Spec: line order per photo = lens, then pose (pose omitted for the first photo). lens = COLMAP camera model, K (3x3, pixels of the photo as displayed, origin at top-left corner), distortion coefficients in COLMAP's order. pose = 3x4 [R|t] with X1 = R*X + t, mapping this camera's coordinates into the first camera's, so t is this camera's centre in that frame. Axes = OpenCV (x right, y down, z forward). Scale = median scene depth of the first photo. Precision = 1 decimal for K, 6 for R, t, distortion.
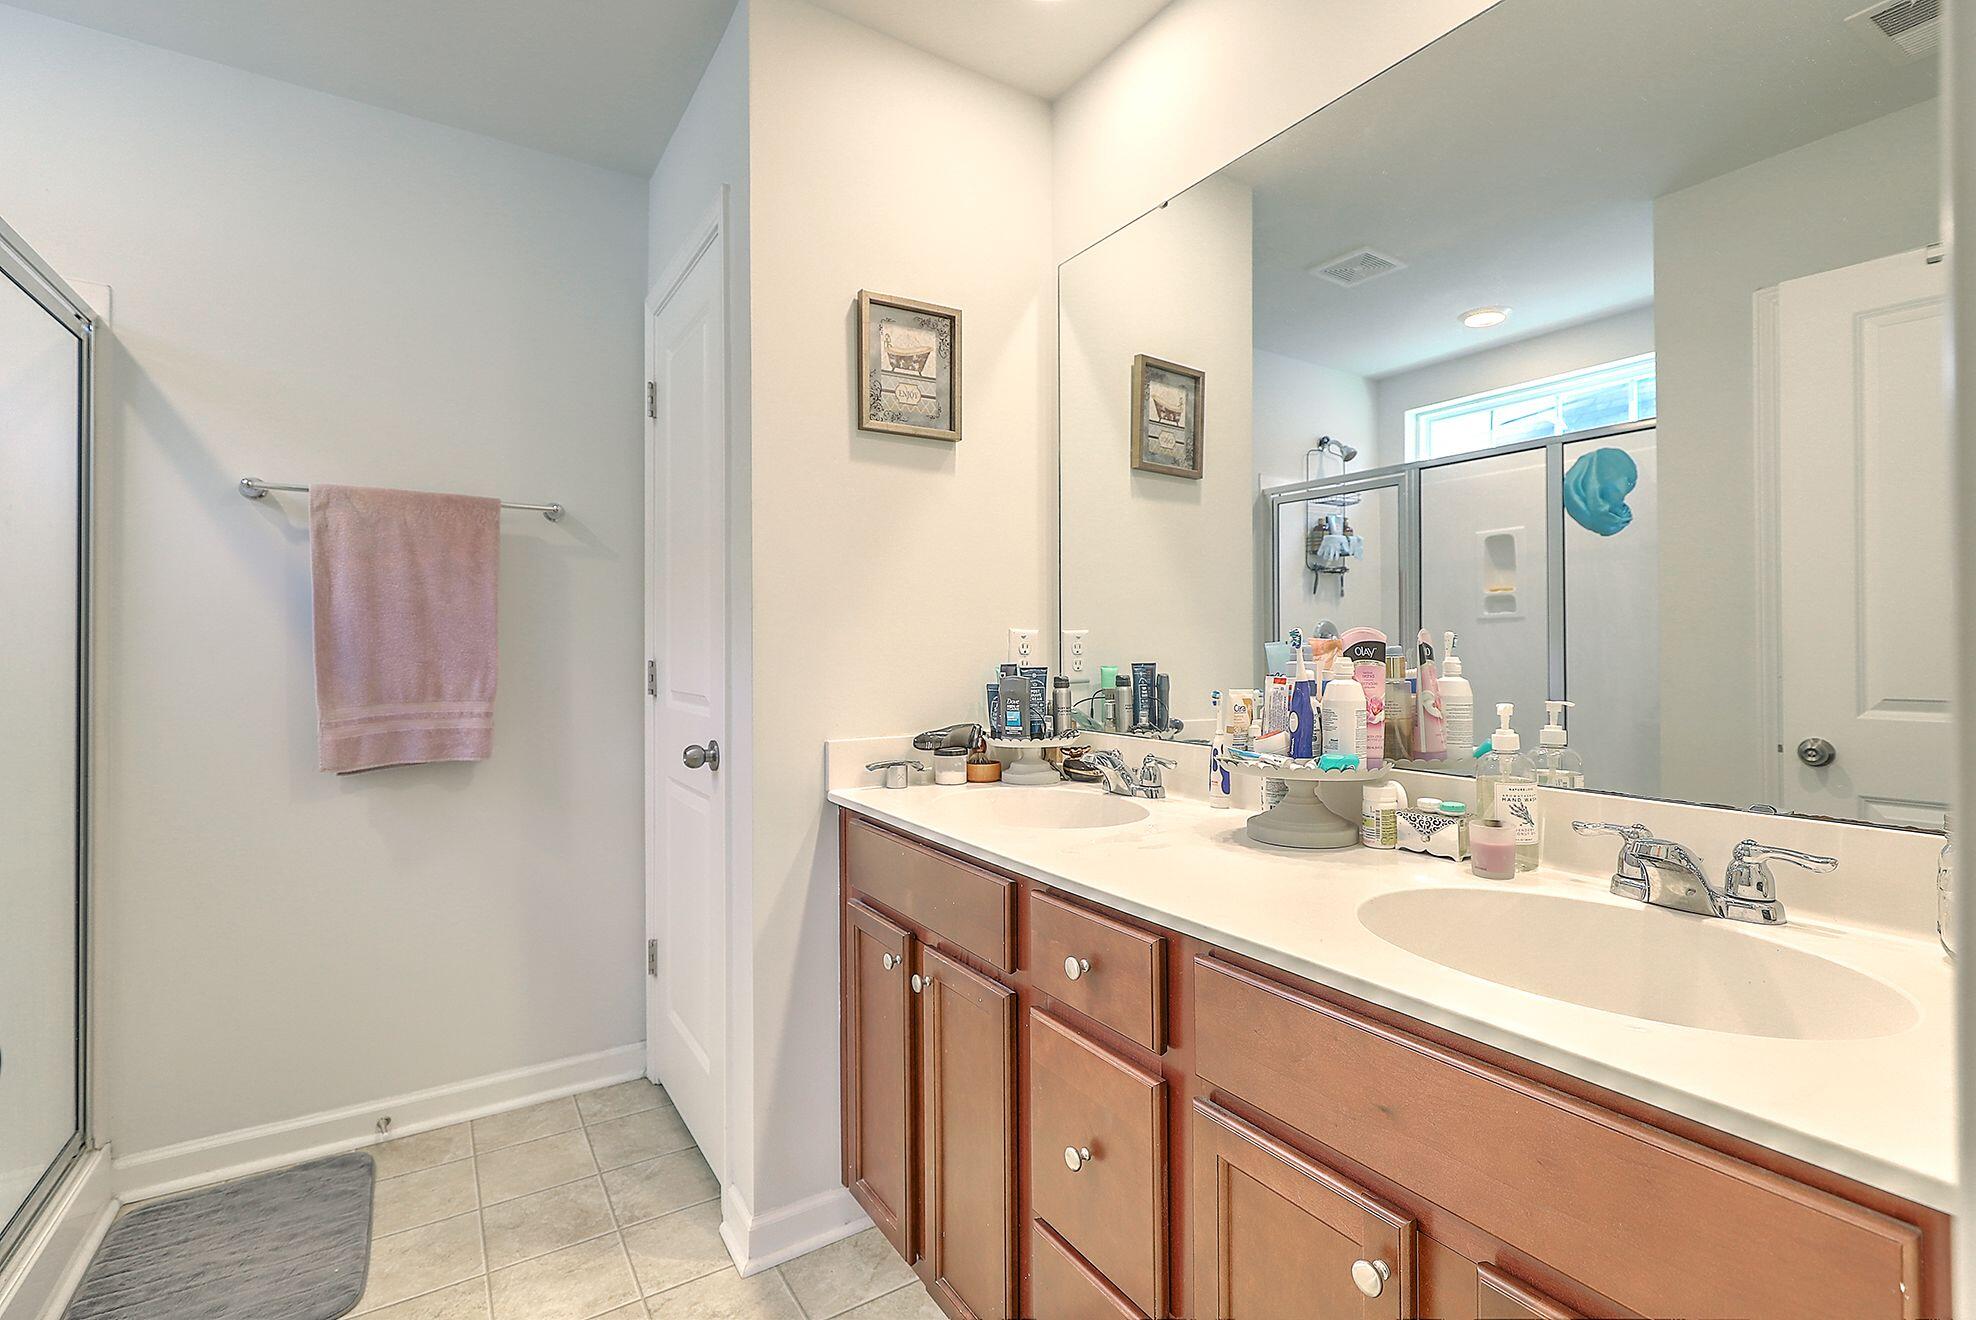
lens RADIAL K [[888.5, 0, 992.0], [0, 888.5, 652.5], [0, 0, 1]] dist [-0.003457, 0.001252]
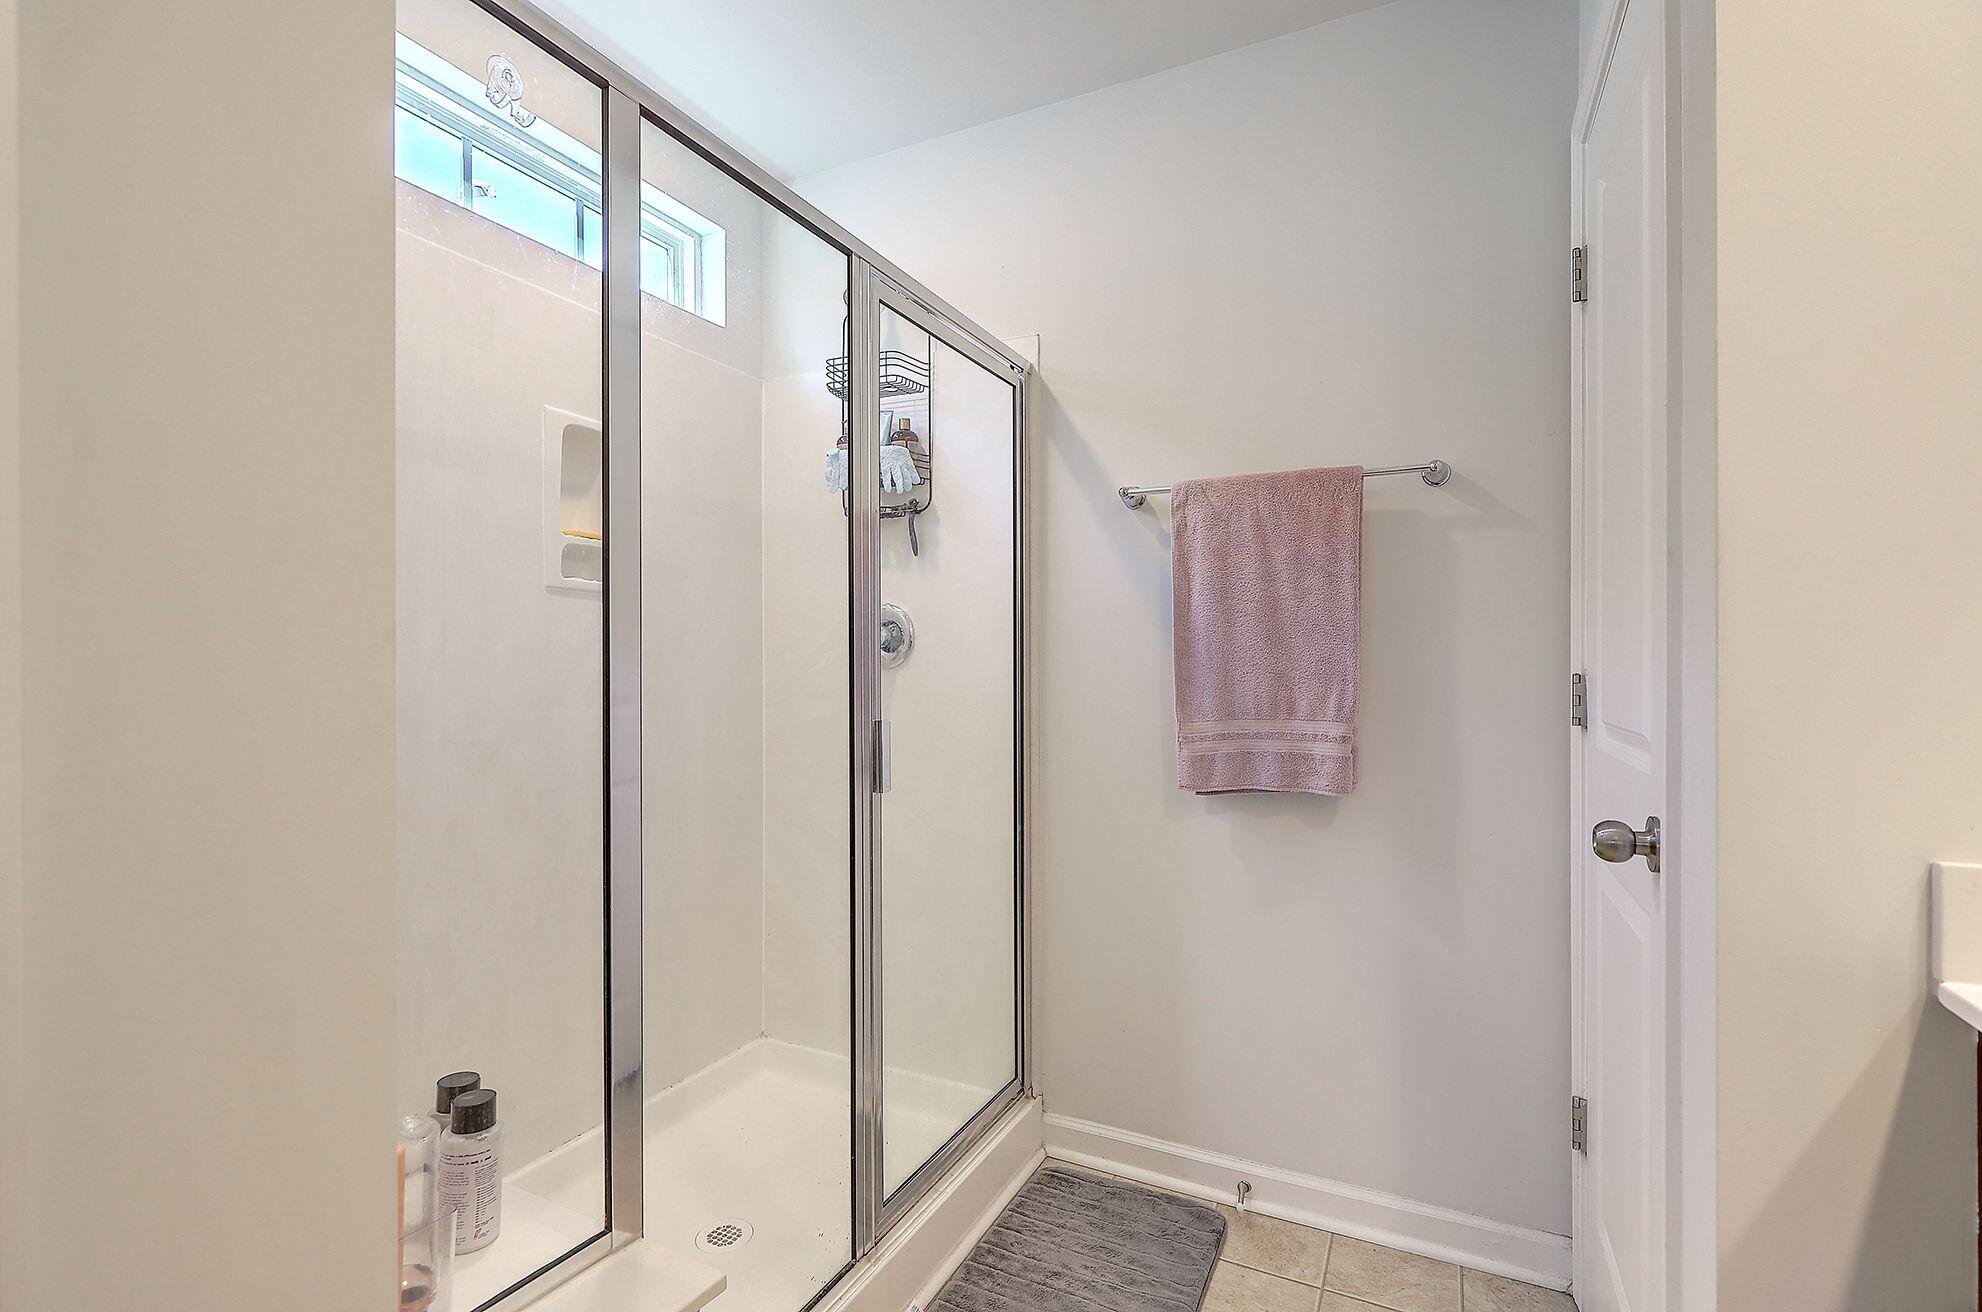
lens RADIAL K [[888.3, 0, 1008.8], [0, 888.3, 668.3], [0, 0, 1]] dist [-0.003130, 0.000301]
pose [[0.518618, 0.002503, -0.855003, -0.048051], [-0.002744, 0.999995, 0.001263, 0.006695], [0.855002, 0.001691, 0.518622, 0.354317]]
